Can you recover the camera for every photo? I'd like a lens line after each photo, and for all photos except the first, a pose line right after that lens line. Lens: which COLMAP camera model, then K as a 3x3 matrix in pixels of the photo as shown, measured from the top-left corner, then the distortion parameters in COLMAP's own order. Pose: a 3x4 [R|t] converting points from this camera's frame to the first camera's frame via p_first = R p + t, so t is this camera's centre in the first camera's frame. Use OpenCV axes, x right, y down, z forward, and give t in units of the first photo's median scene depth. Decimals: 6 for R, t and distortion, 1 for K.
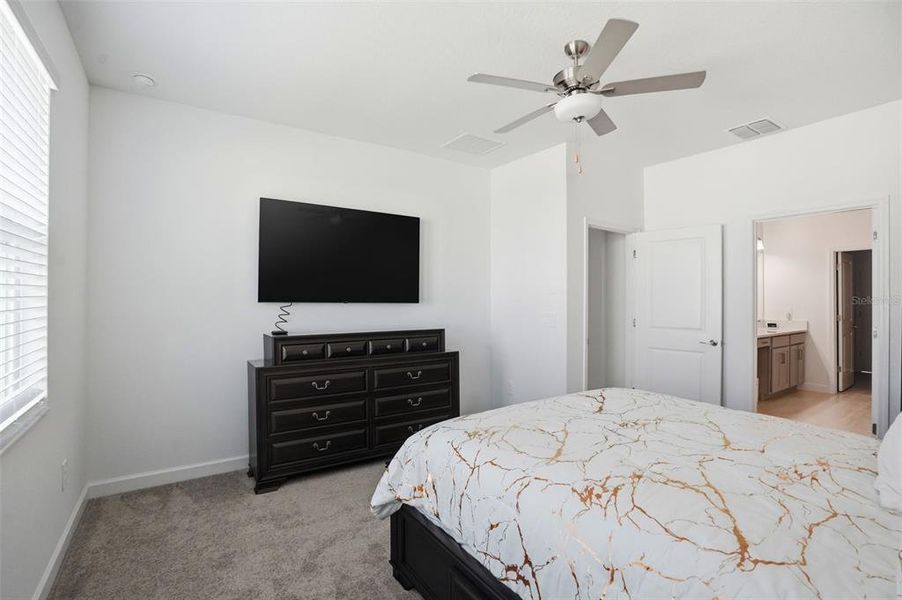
lens RADIAL K [[422.3, 0, 444.7], [0, 422.3, 292.5], [0, 0, 1]] dist [-0.074372, 0.025584]
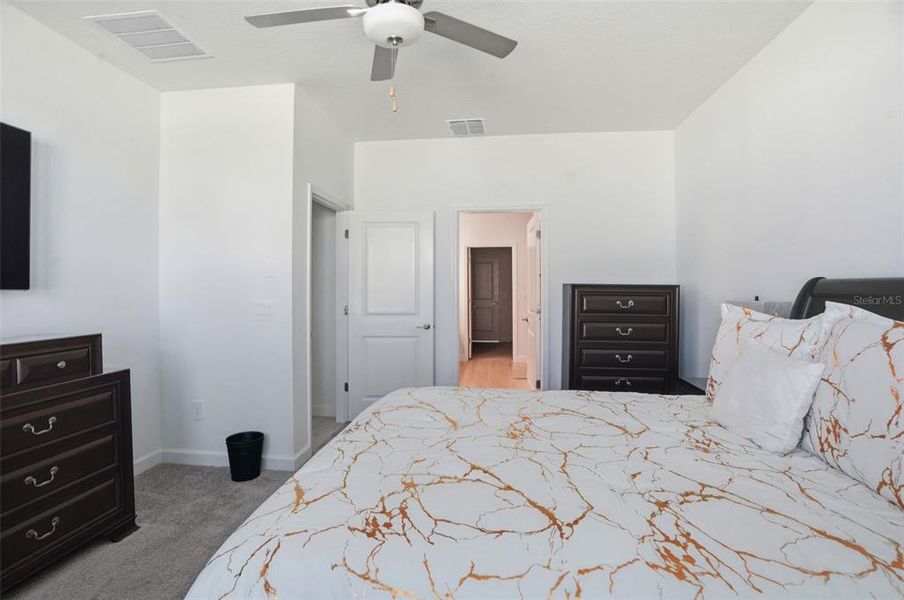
lens RADIAL K [[431.4, 0, 451.0], [0, 431.4, 278.2], [0, 0, 1]] dist [-0.054302, 0.016379]
pose [[0.646500, 0.013221, 0.762799, -0.135274], [-0.007048, 0.999911, -0.011358, 0.016070], [-0.762881, 0.001967, 0.646535, 0.288665]]
